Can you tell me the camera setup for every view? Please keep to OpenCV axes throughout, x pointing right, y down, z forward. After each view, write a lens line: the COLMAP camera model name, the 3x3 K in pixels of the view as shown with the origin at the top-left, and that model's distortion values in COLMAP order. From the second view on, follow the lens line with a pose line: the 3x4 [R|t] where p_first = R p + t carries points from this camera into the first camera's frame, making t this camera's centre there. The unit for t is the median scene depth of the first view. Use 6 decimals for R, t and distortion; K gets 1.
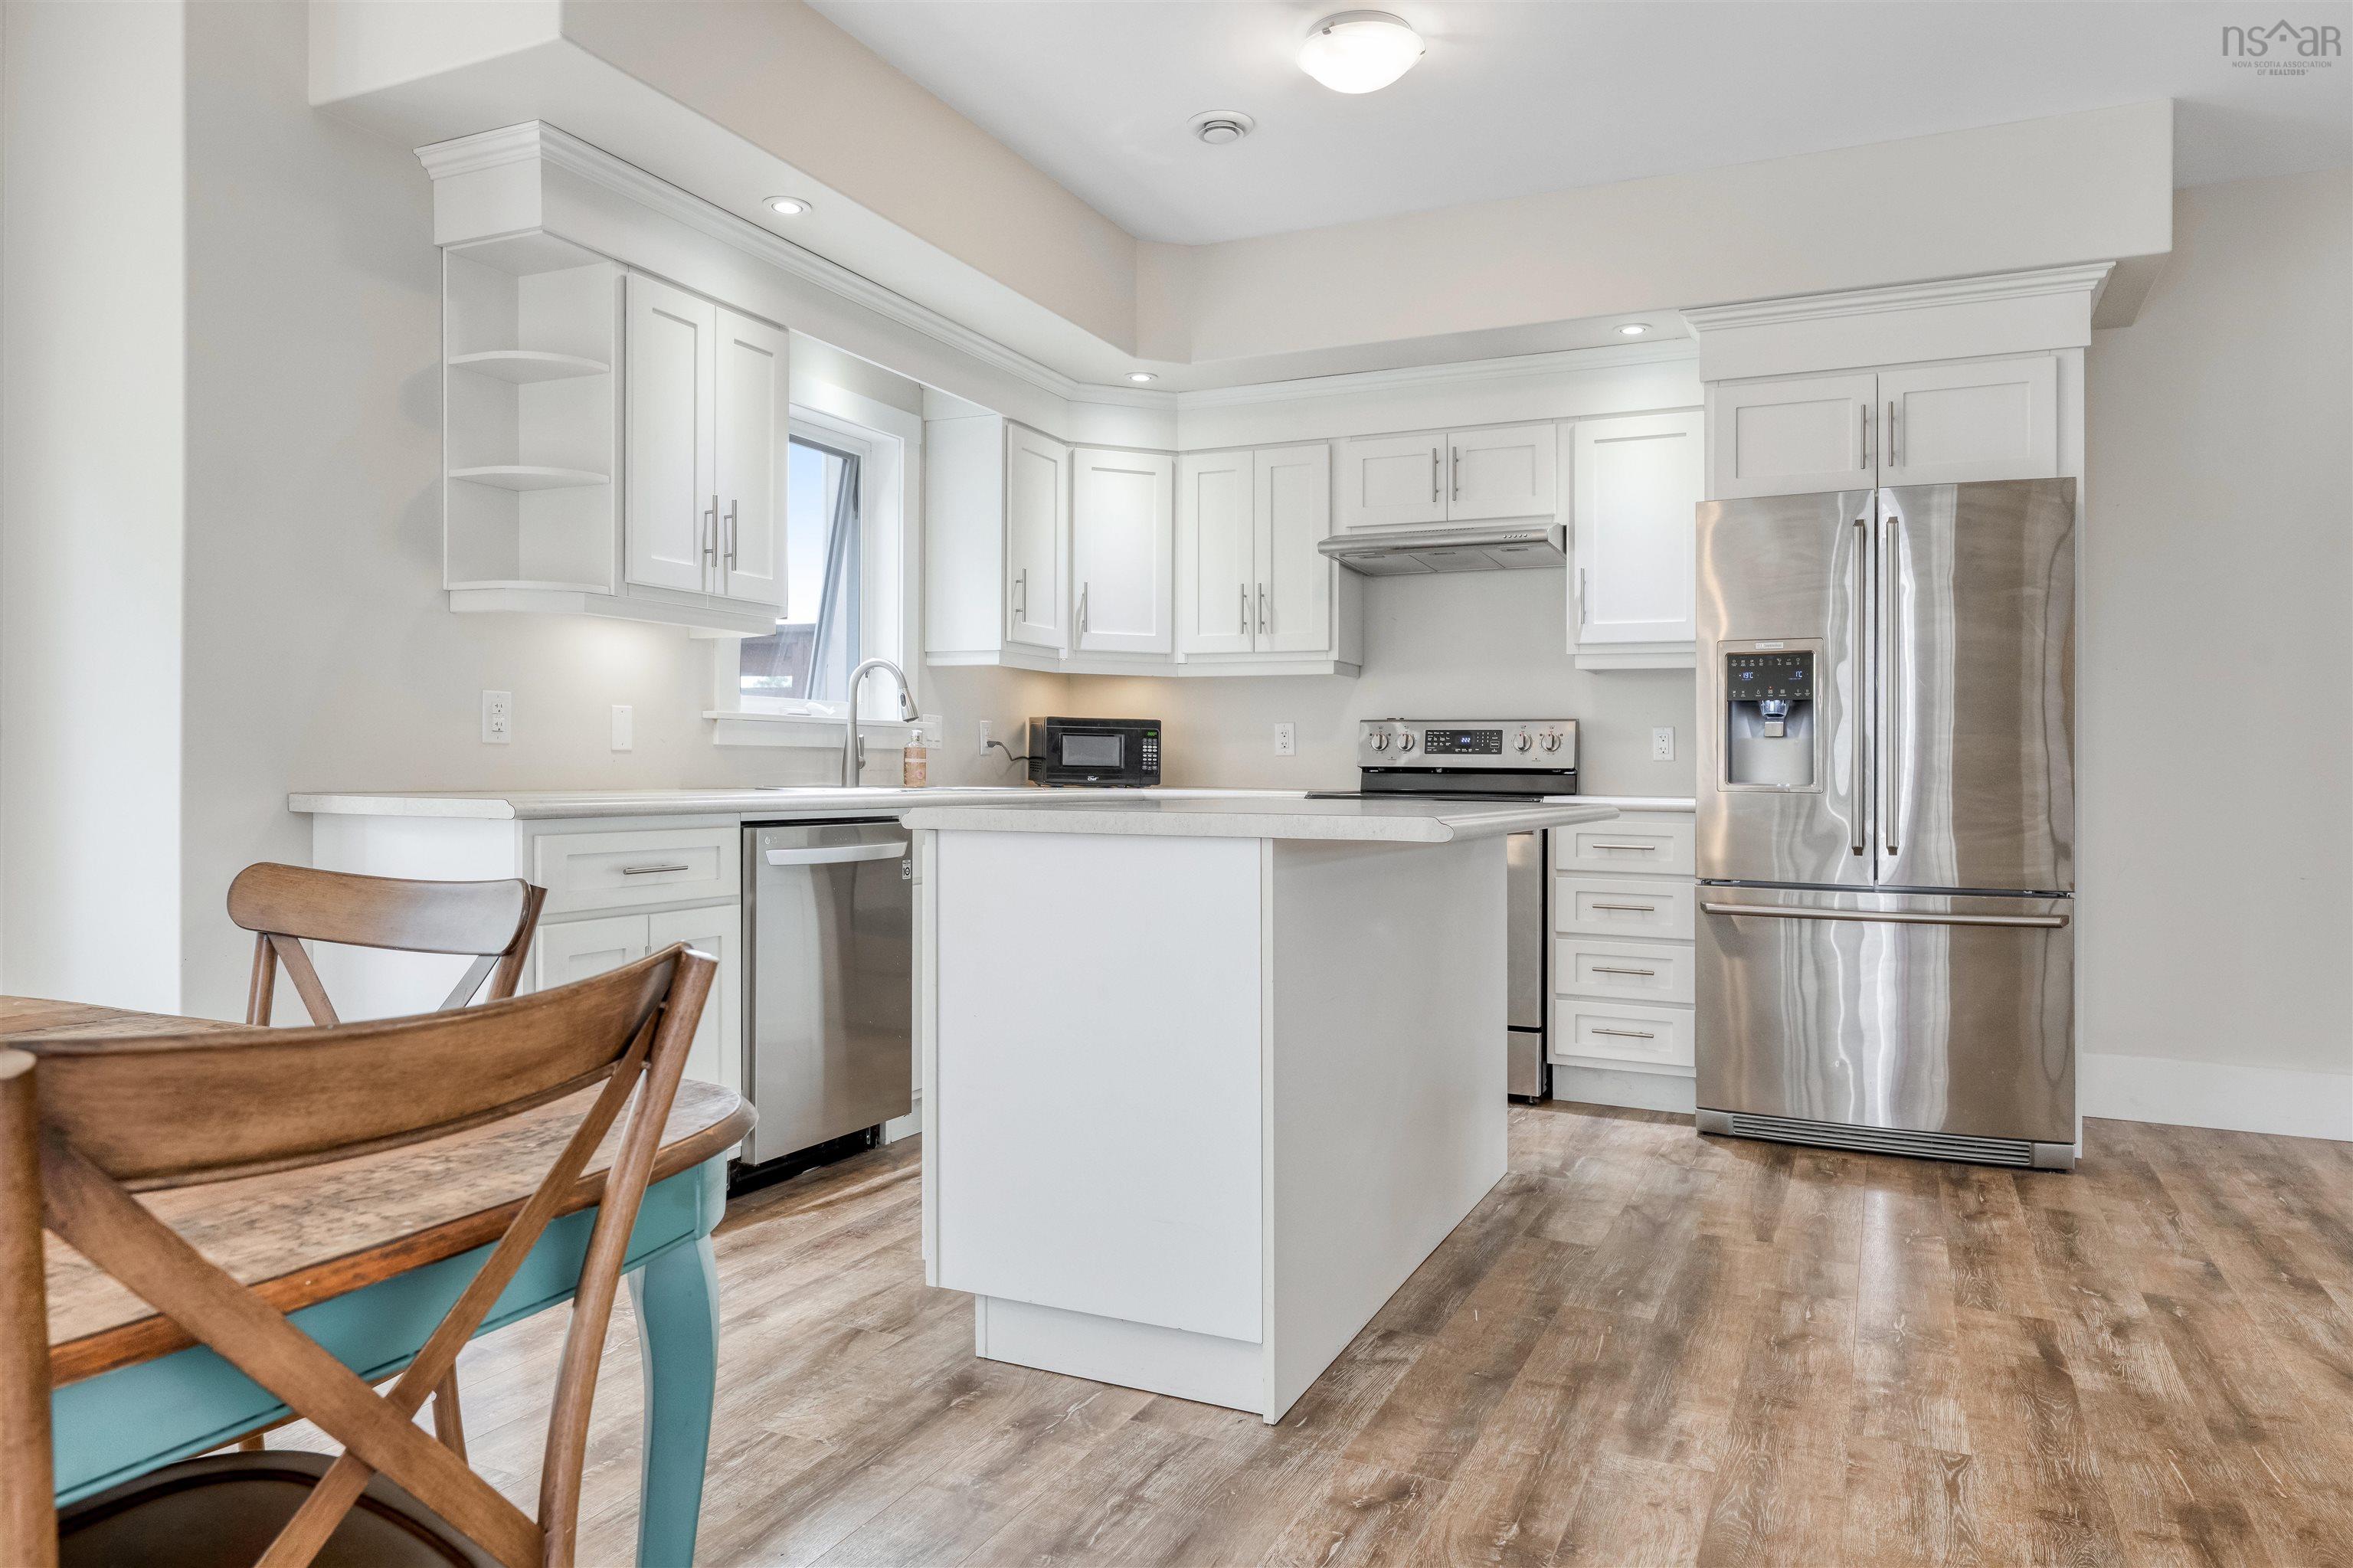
lens RADIAL K [[1522.1, 0, 1176.5], [0, 1522.1, 784.0], [0, 0, 1]] dist [-0.003994, -0.000261]
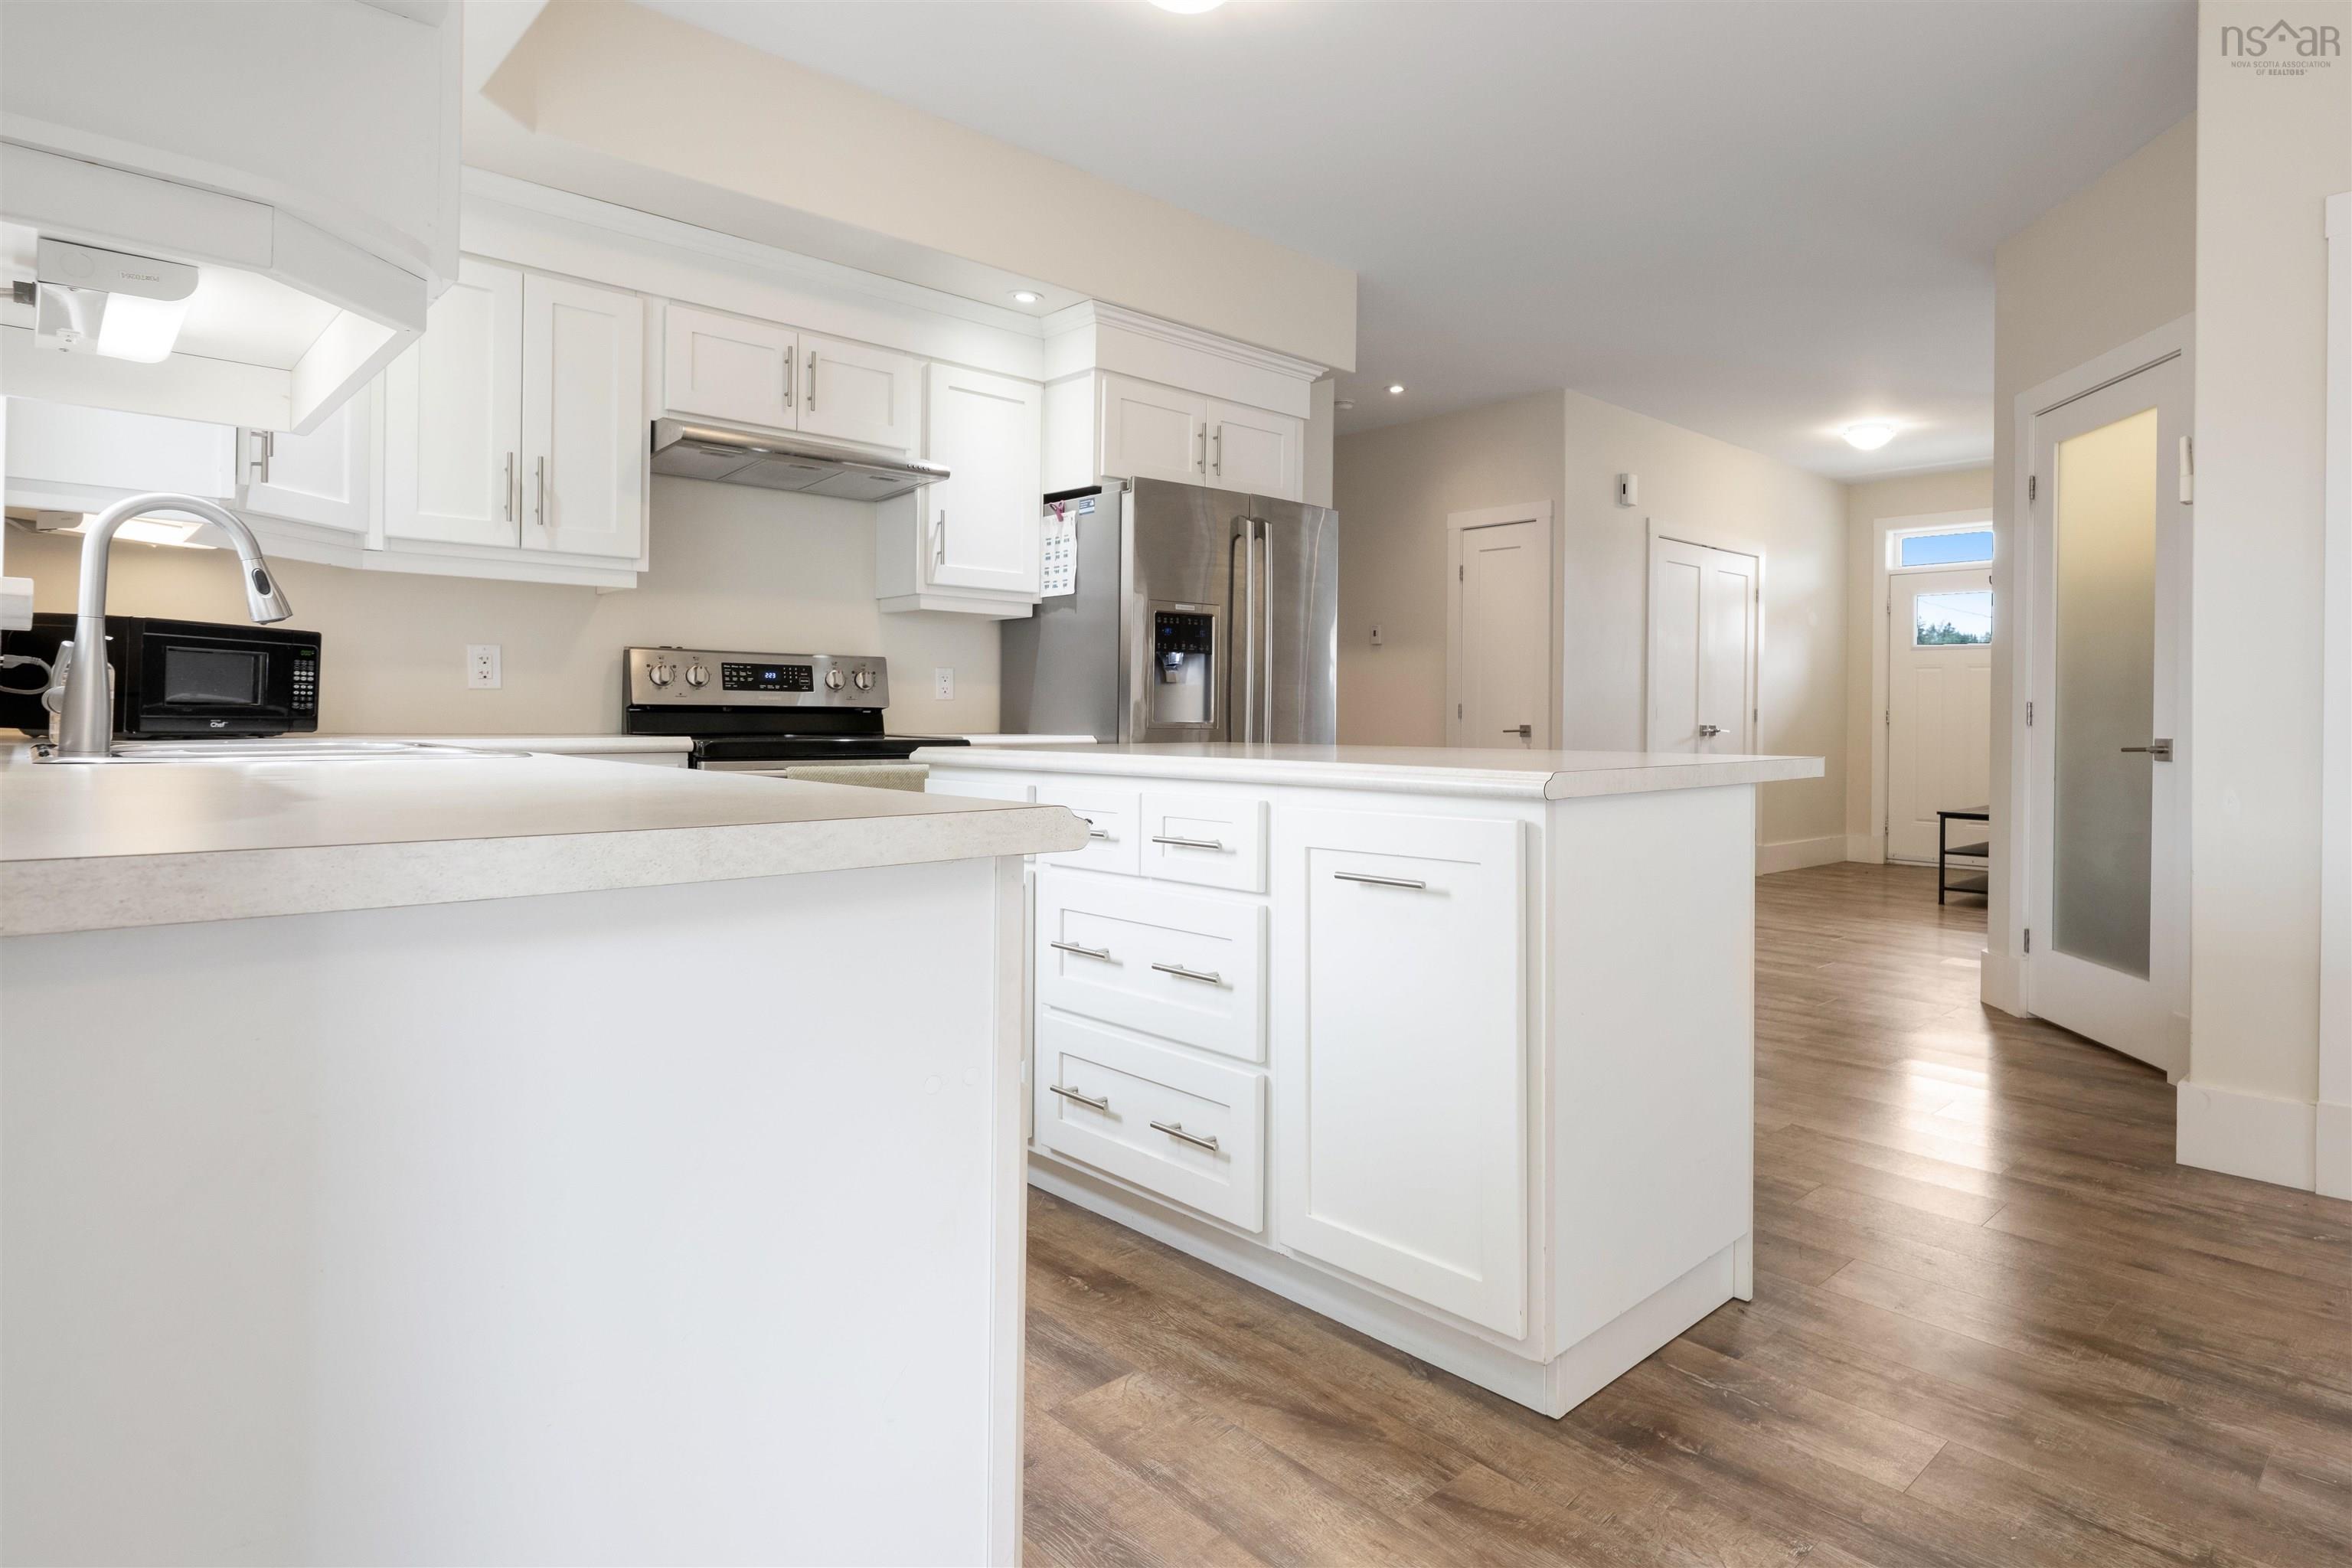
lens RADIAL K [[1278.5, 0, 1389.7], [0, 1278.5, 720.5], [0, 0, 1]] dist [0.000488, 0.000692]
pose [[0.298800, -0.010720, 0.954256, -0.527713], [0.004085, 0.999942, 0.009954, -0.010575], [-0.954307, 0.000924, 0.298826, 0.536943]]
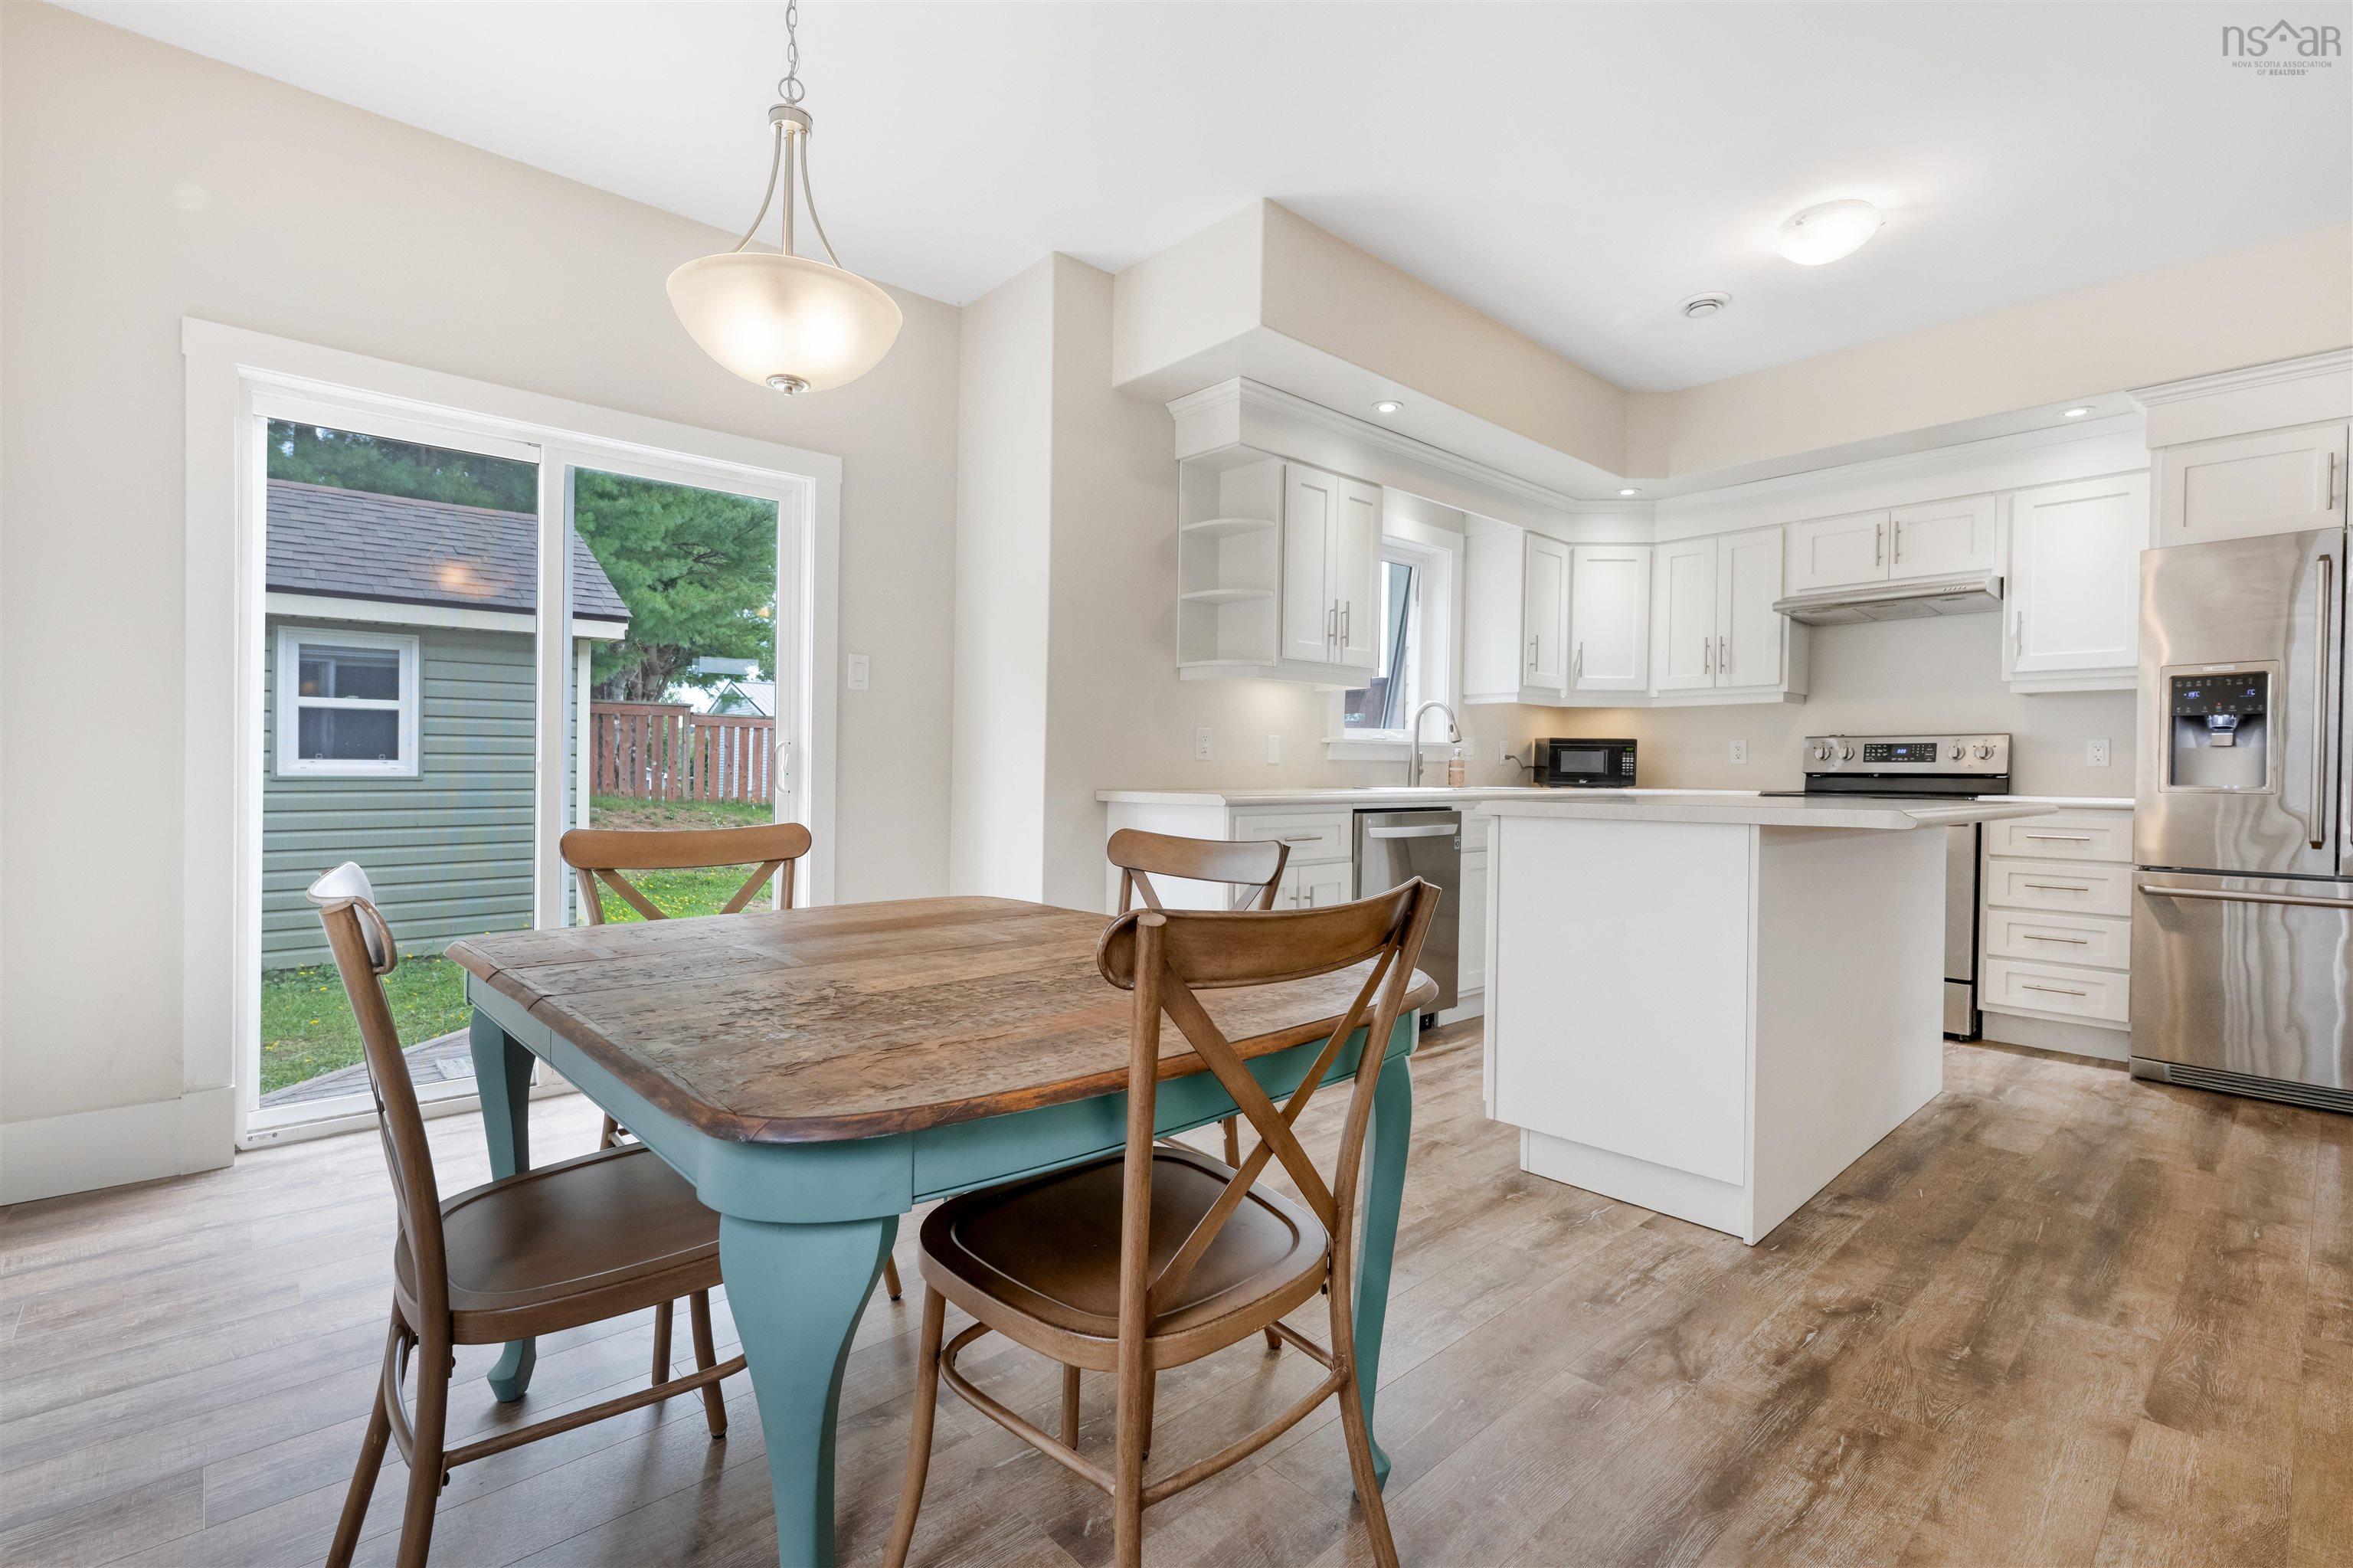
lens RADIAL K [[1061.5, 0, 1172.3], [0, 1061.5, 801.4], [0, 0, 1]] dist [0.000507, 0.000163]
pose [[0.923165, 0.007640, -0.384328, -0.039334], [-0.001619, 0.999871, 0.015989, -0.000231], [0.384401, -0.014139, 0.923058, -0.067755]]
